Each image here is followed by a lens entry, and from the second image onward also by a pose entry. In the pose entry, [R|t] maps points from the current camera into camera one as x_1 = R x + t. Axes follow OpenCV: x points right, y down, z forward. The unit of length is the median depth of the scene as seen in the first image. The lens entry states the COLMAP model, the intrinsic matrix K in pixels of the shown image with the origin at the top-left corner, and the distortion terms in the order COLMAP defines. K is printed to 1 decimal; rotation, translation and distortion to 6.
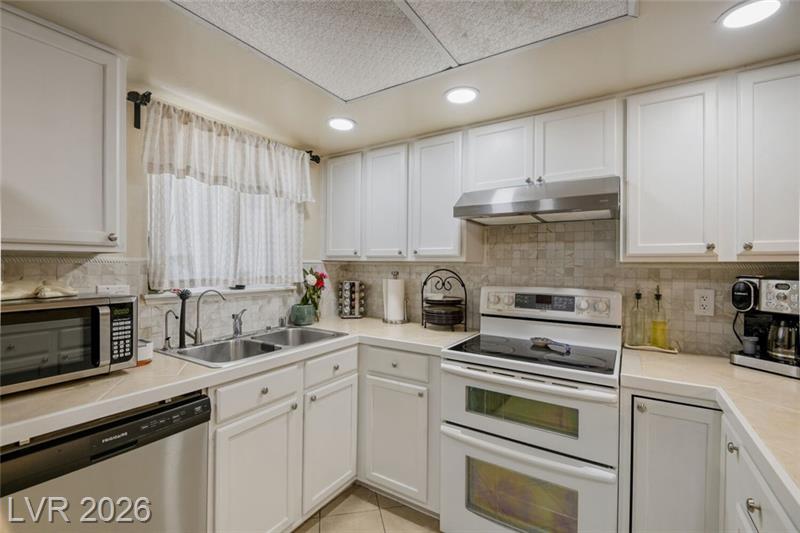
lens RADIAL K [[359.8, 0, 400.0], [0, 359.8, 266.5], [0, 0, 1]] dist [0.024227, -0.021606]
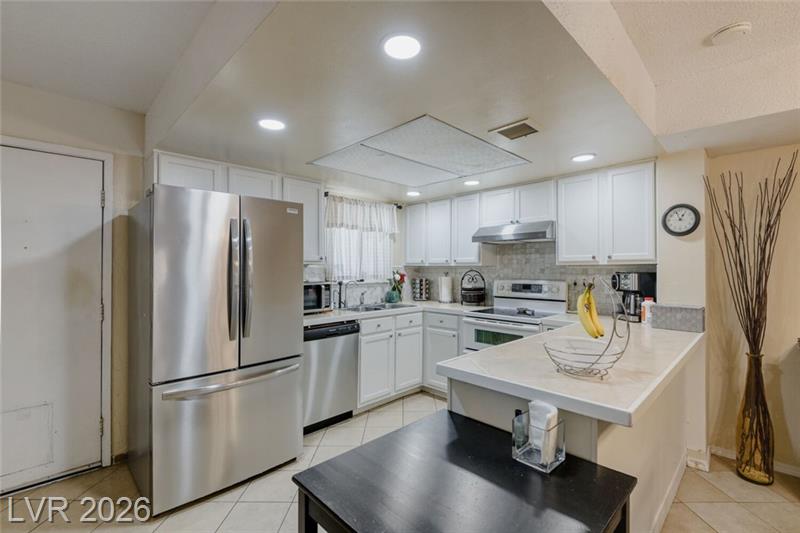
lens RADIAL K [[363.9, 0, 398.1], [0, 363.9, 276.4], [0, 0, 1]] dist [-0.000616, -0.006384]
pose [[0.974703, -0.005174, -0.223443, 0.183824], [0.008678, 0.999854, 0.014707, 0.008373], [0.223334, -0.016274, 0.974606, -0.870028]]
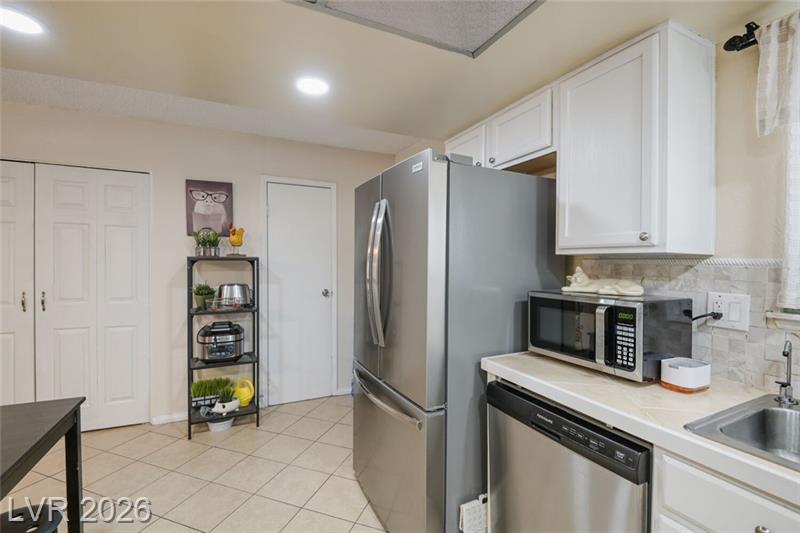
lens RADIAL K [[360.3, 0, 393.9], [0, 360.3, 262.9], [0, 0, 1]] dist [0.023794, -0.021209]
pose [[-0.525618, -0.007010, -0.850692, 0.218189], [-0.019381, 0.999805, 0.003736, -0.003271], [0.850500, 0.018451, -0.525651, 0.621249]]
